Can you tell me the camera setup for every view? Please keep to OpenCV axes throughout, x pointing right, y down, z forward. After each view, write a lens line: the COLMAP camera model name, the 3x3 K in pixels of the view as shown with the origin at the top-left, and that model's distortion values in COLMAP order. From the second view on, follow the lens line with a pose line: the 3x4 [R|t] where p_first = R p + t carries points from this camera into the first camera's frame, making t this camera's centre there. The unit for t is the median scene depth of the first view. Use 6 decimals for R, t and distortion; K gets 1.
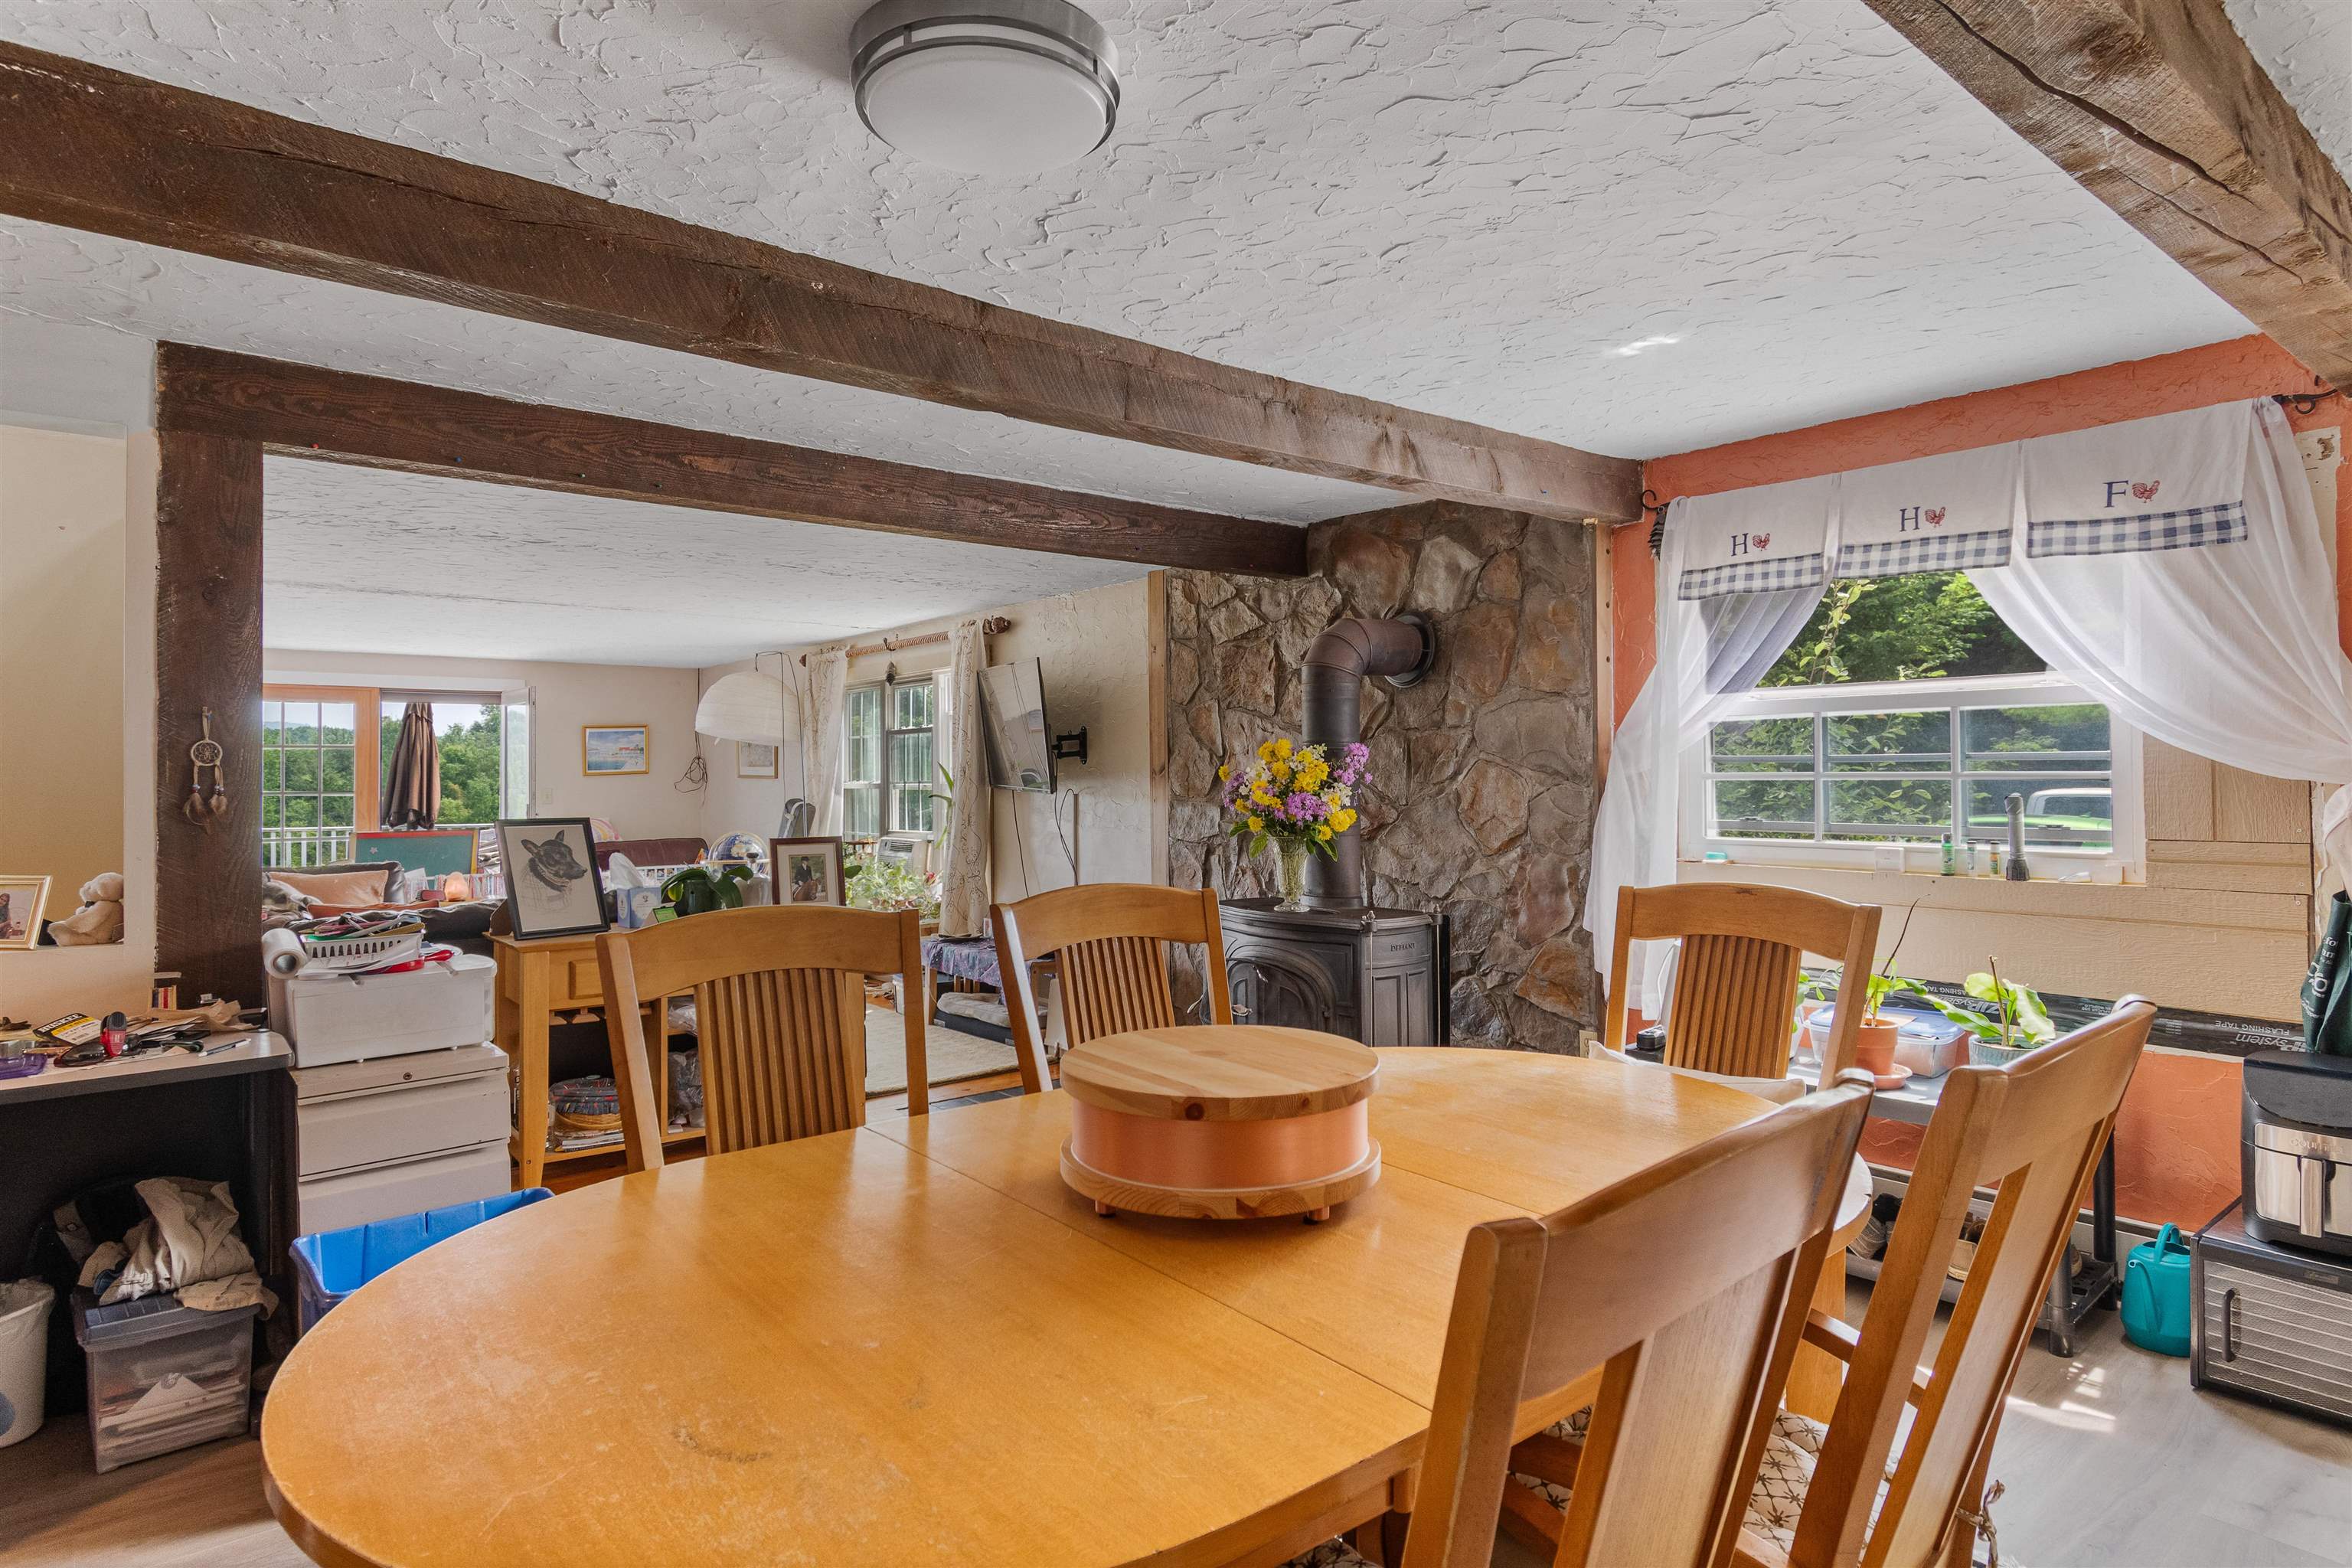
lens RADIAL K [[1288.3, 0, 1179.1], [0, 1288.3, 780.0], [0, 0, 1]] dist [0.001854, 0.000121]
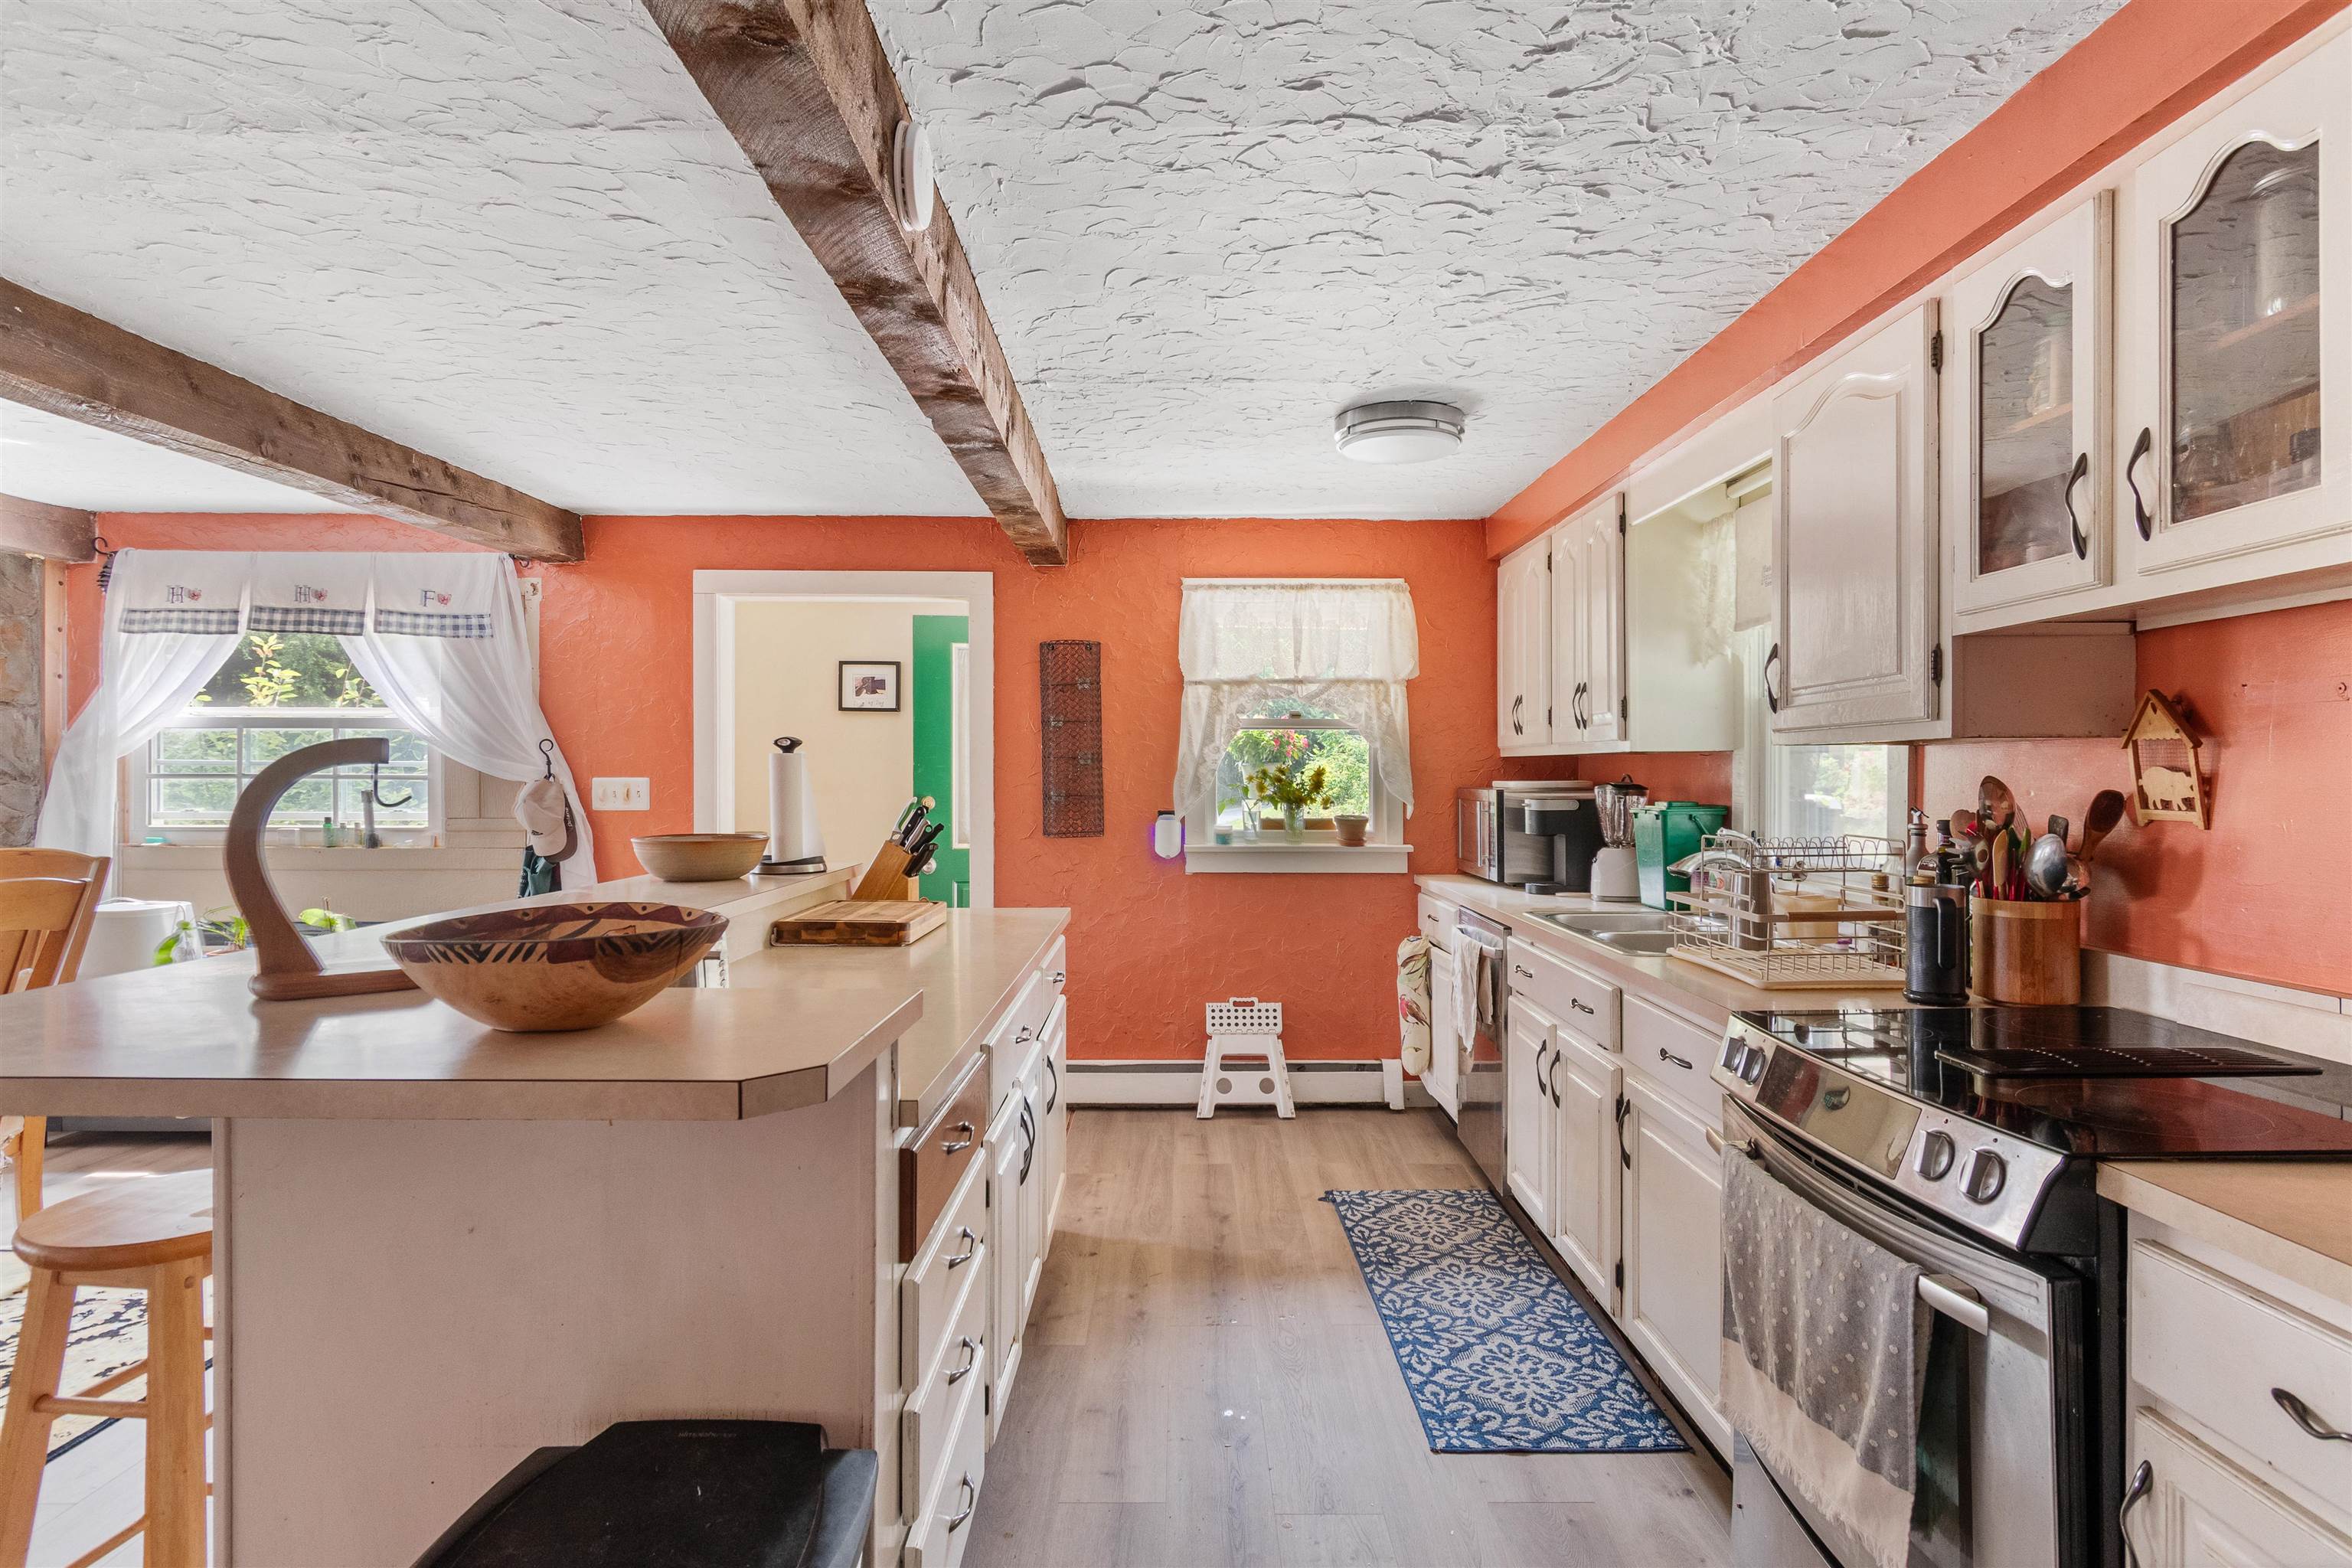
lens RADIAL K [[1240.3, 0, 1179.8], [0, 1240.3, 783.9], [0, 0, 1]] dist [0.000604, -0.001244]
pose [[0.625318, 0.002832, 0.780365, 0.109995], [-0.003764, 0.999993, -0.000613, 0.000974], [-0.780361, -0.002554, 0.625324, -0.585471]]
